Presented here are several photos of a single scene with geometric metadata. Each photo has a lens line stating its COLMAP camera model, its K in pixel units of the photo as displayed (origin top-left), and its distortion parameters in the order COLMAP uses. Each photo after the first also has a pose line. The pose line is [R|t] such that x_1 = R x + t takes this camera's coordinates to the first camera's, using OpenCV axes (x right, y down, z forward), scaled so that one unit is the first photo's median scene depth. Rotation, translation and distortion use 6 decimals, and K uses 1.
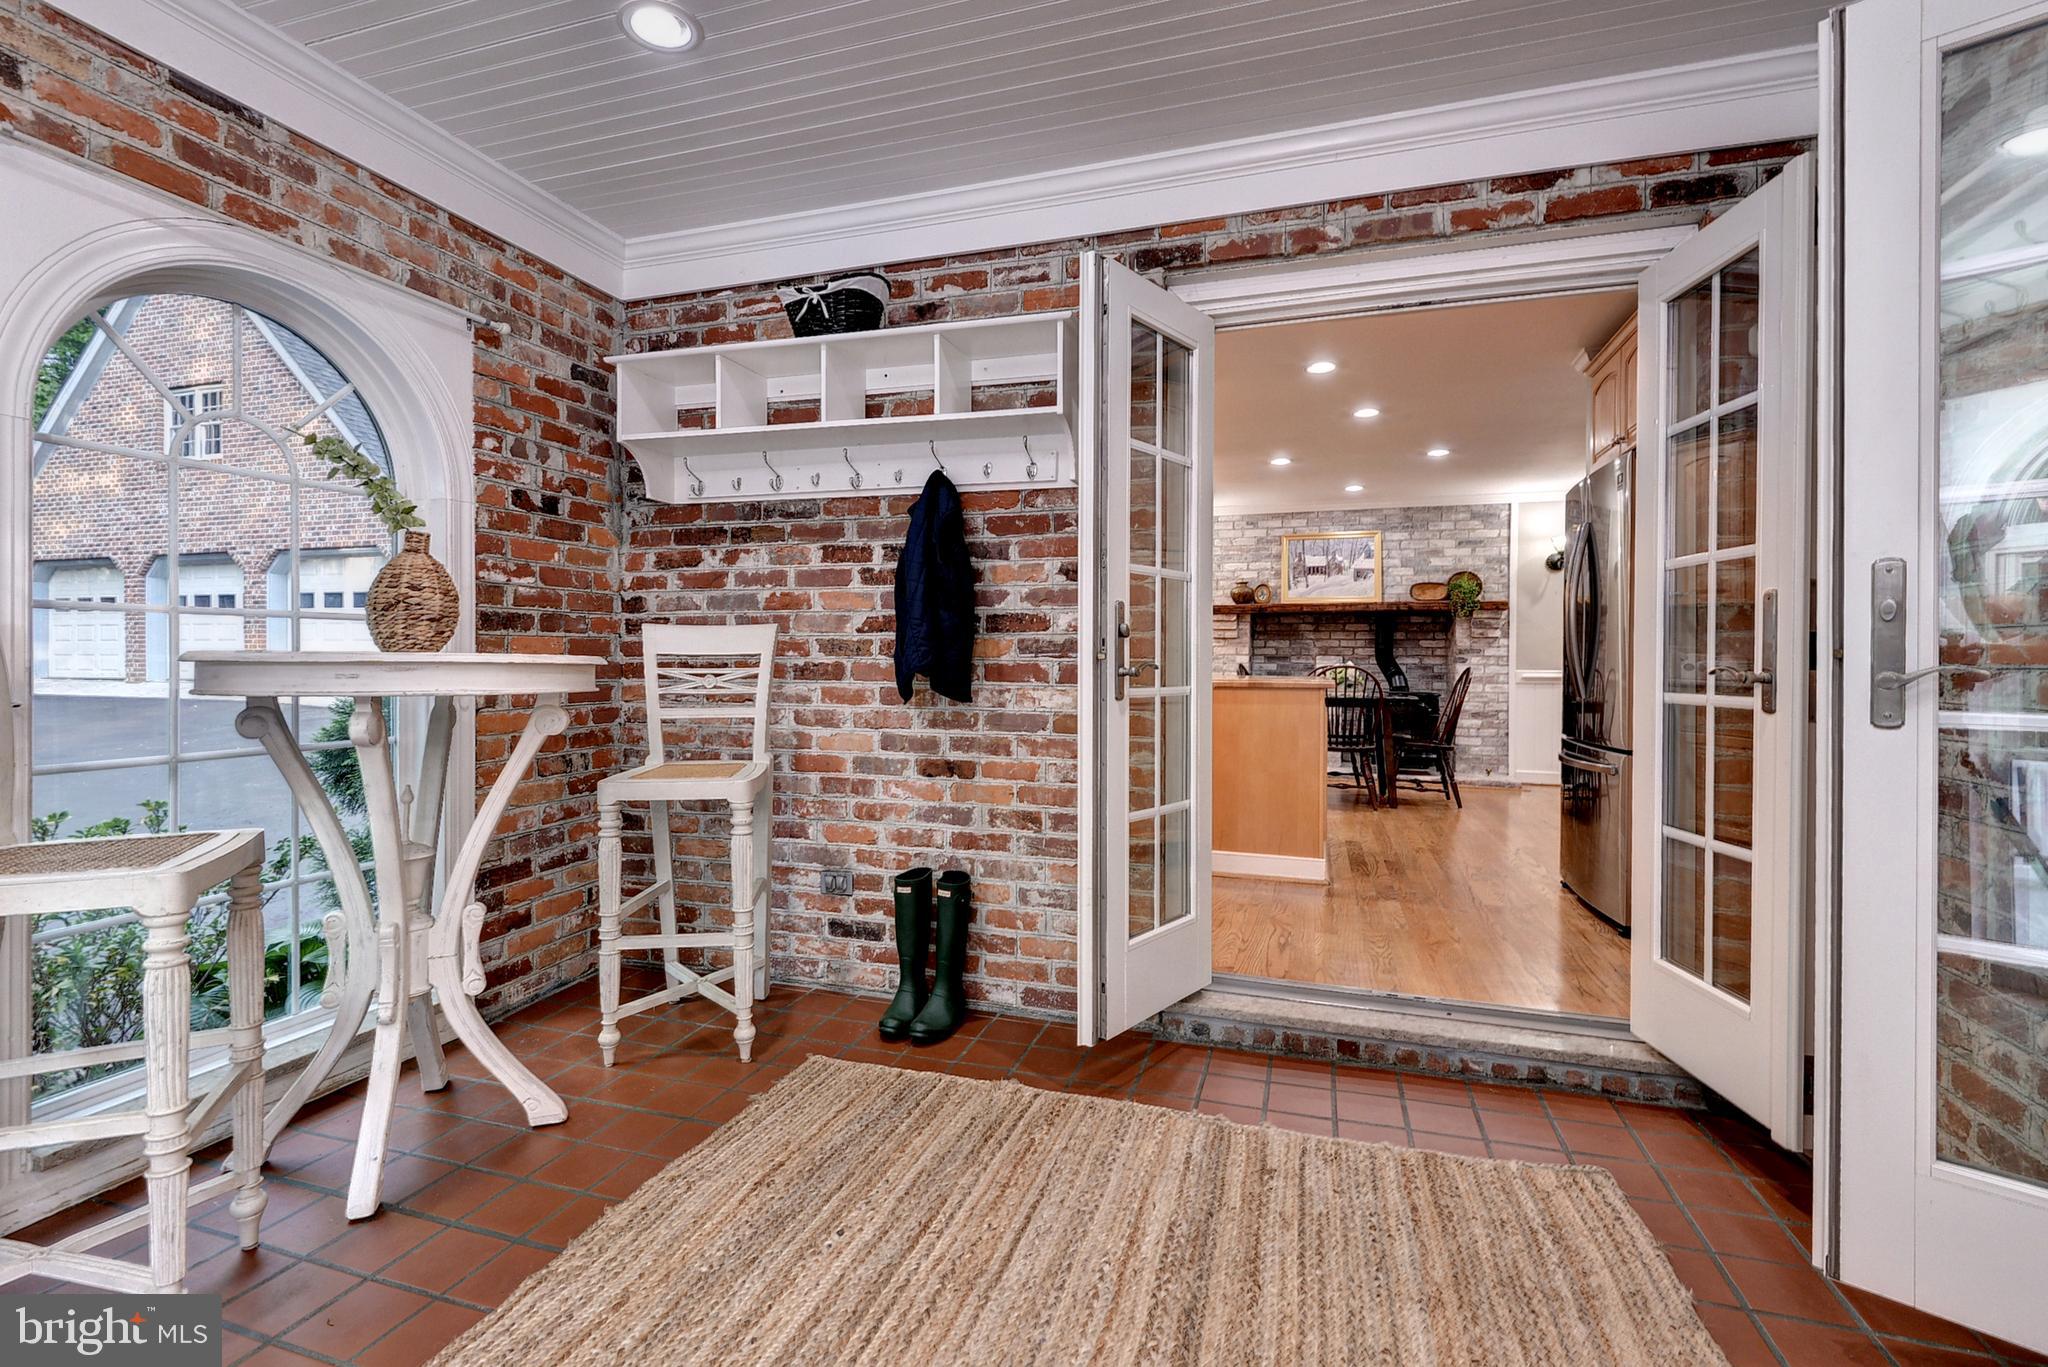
lens RADIAL K [[940.6, 0, 1016.8], [0, 940.6, 670.1], [0, 0, 1]] dist [0.040753, -0.025165]
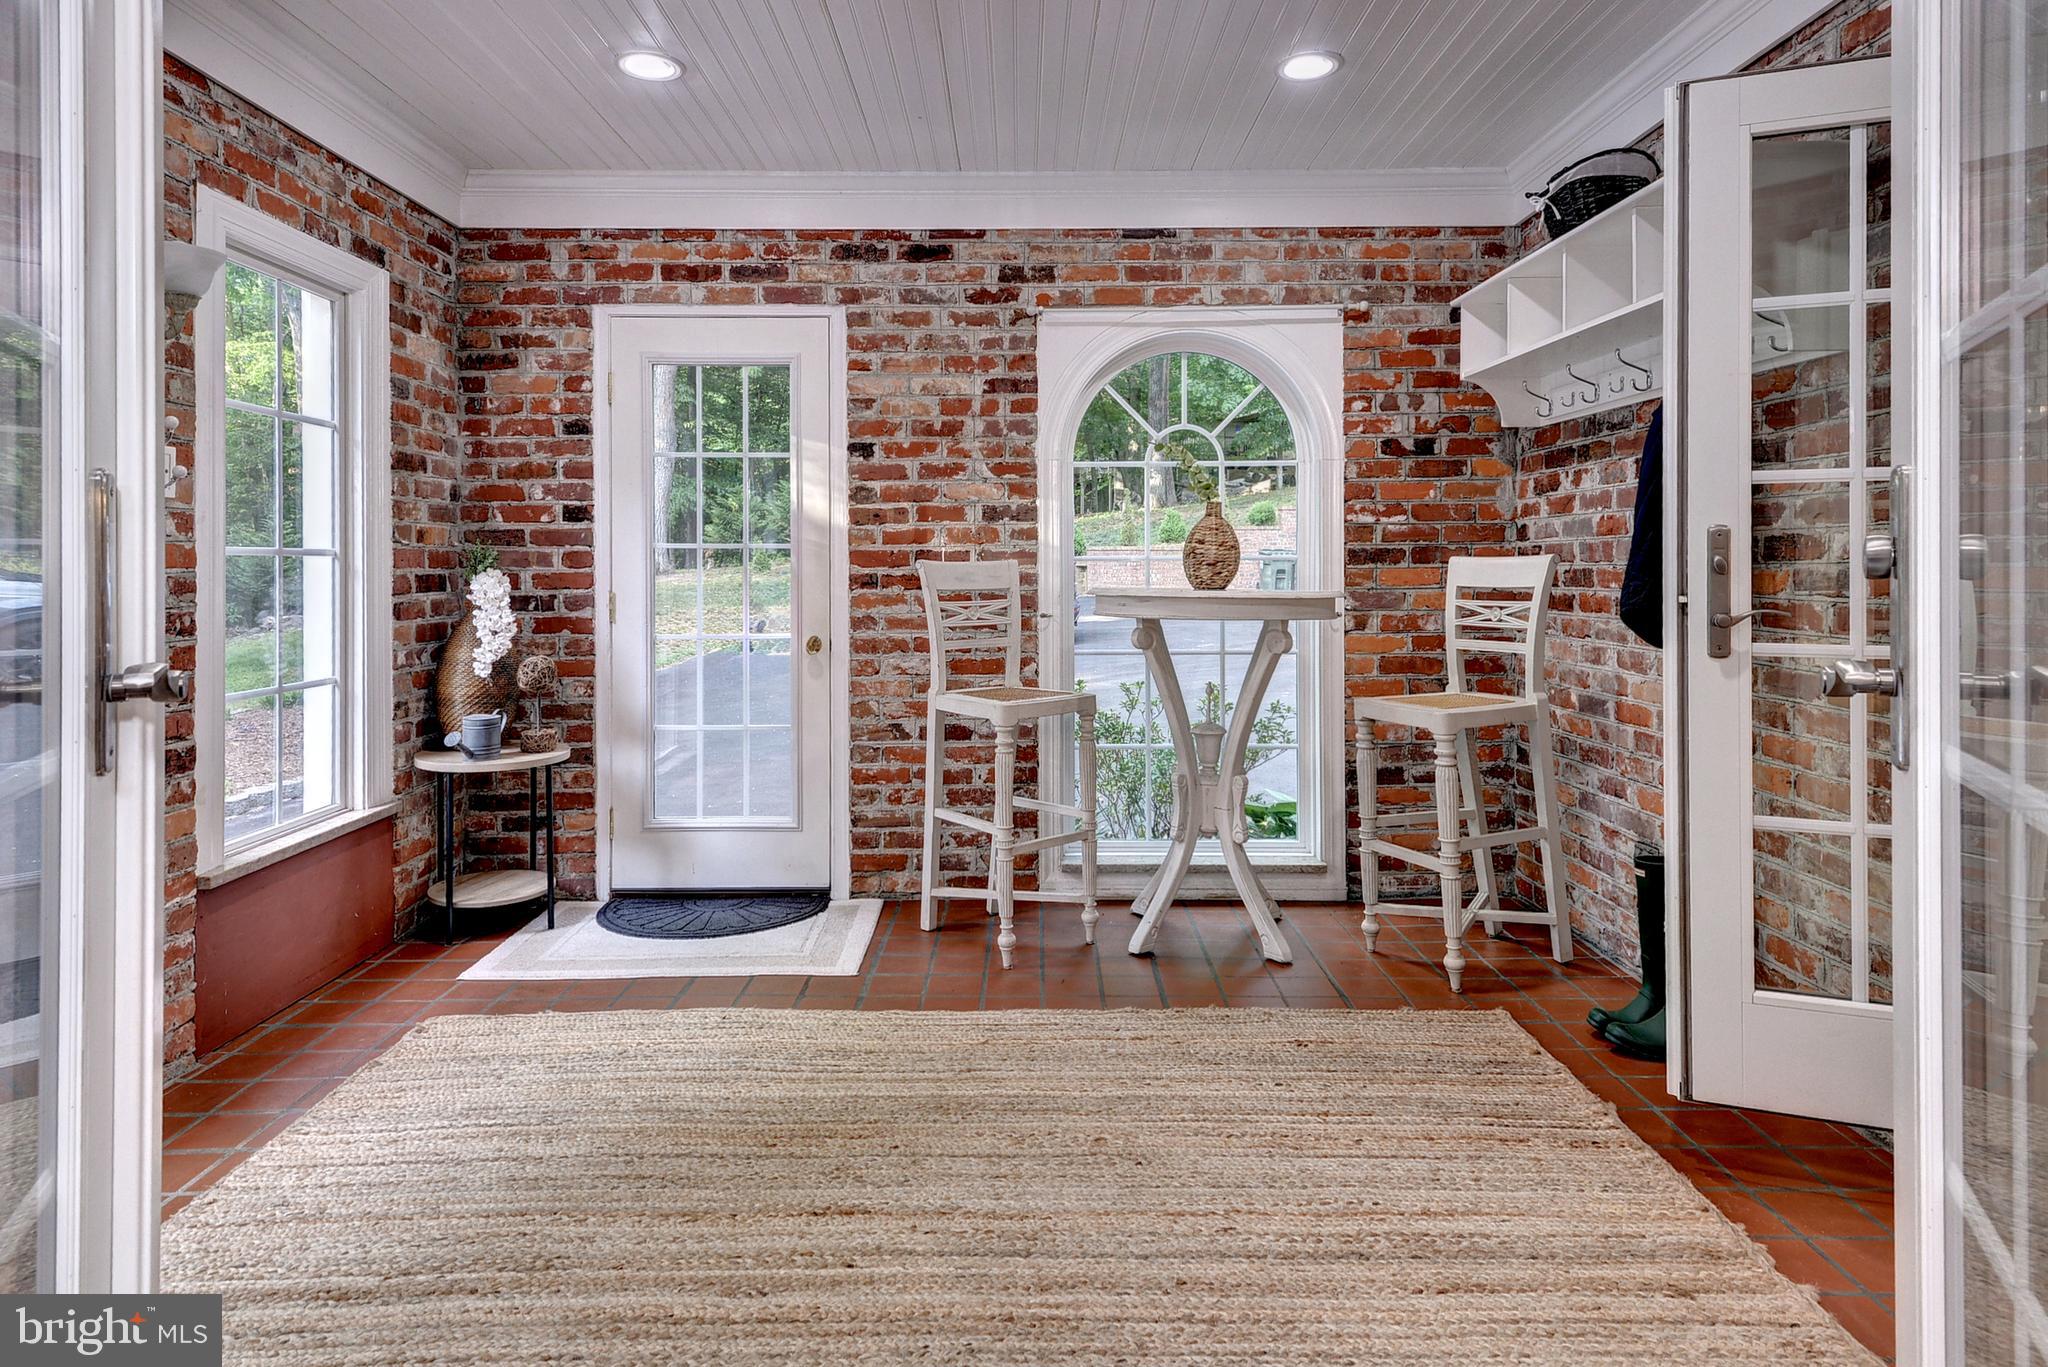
lens RADIAL K [[1215.2, 0, 1016.9], [0, 1215.2, 580.7], [0, 0, 1]] dist [0.034004, -0.000036]
pose [[0.298177, 0.006643, -0.954487, 0.736428], [-0.005512, 0.999971, 0.005238, -0.026756], [0.954495, 0.003700, 0.298205, 0.146060]]
